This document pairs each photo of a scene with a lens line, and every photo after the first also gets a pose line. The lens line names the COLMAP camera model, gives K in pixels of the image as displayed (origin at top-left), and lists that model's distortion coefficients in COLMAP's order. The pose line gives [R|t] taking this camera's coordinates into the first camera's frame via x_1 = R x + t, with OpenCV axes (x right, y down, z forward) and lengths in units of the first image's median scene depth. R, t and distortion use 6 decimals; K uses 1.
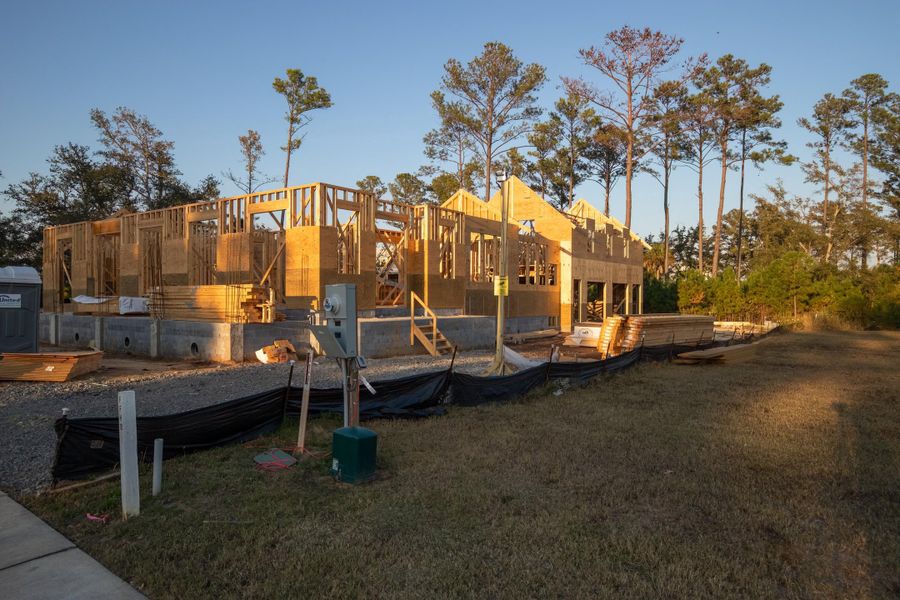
lens RADIAL K [[600.5, 0, 450.0], [0, 600.5, 300.0], [0, 0, 1]] dist [-0.018241, 0.001221]
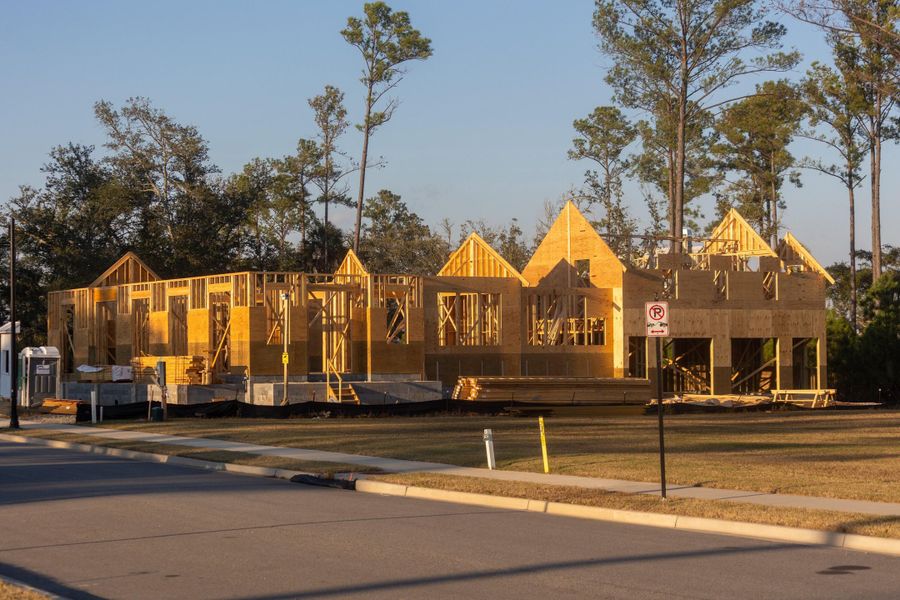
lens RADIAL K [[2004.4, 0, 450.0], [0, 2004.4, 300.0], [0, 0, 1]] dist [0.032586, -0.522065]
pose [[0.929555, -0.023160, -0.367954, 0.660654], [0.011827, 0.999385, -0.033025, 0.001409], [0.368493, 0.026346, 0.929257, -1.053080]]
